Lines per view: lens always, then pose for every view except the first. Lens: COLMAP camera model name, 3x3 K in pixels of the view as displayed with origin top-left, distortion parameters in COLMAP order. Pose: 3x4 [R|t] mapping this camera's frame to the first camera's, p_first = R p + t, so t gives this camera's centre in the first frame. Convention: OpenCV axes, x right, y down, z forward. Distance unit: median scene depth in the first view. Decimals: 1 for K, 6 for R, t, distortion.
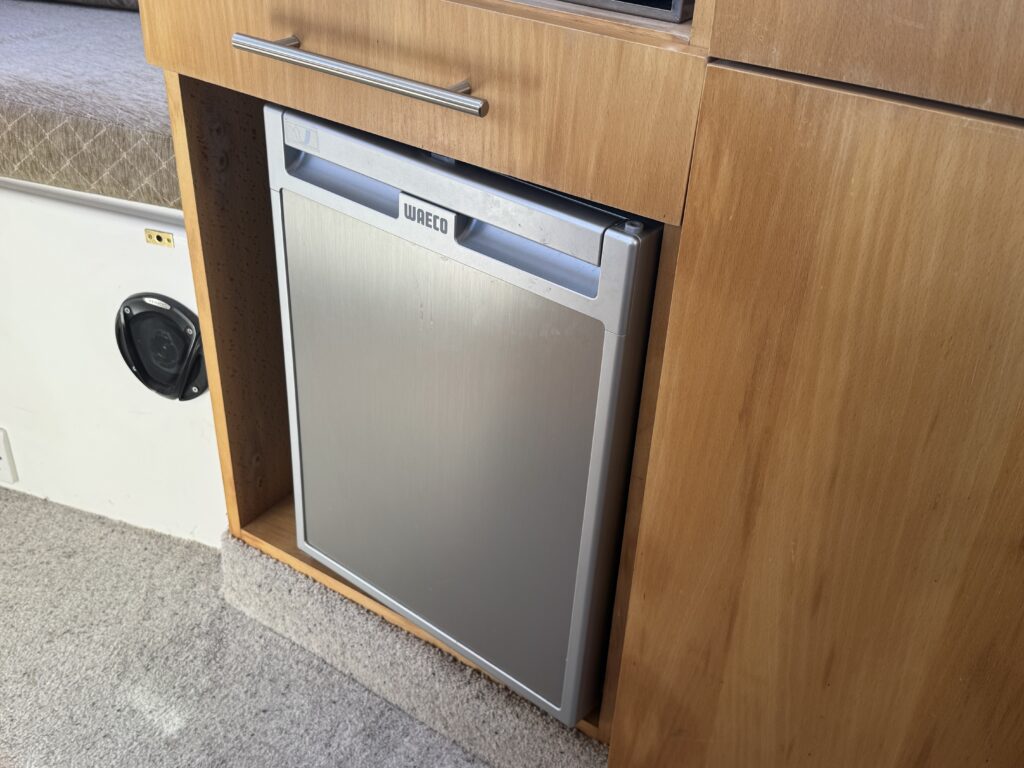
lens RADIAL K [[1024.7, 0, 512.0], [0, 1024.7, 384.0], [0, 0, 1]] dist [0.142455, -0.321874]
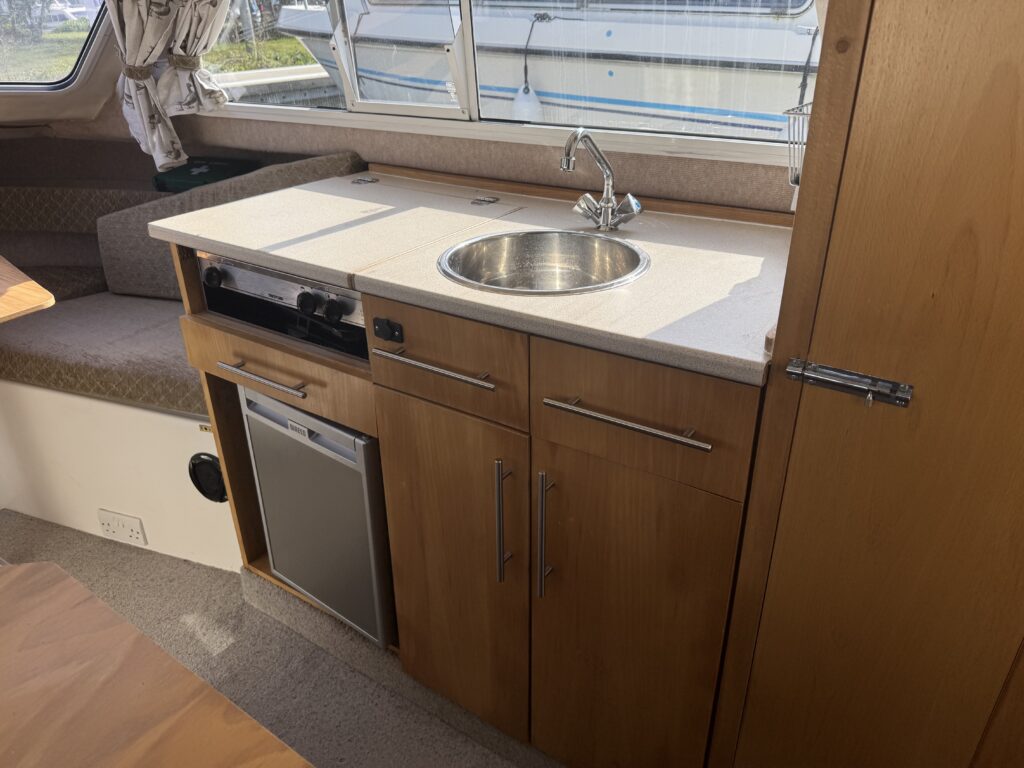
lens RADIAL K [[746.4, 0, 512.0], [0, 746.4, 384.0], [0, 0, 1]] dist [-0.001559, 0.001665]
pose [[0.998703, -0.046127, -0.021563, 0.305744], [0.043929, 0.994679, -0.093185, -0.054771], [0.025747, 0.092117, 0.995415, -0.491317]]
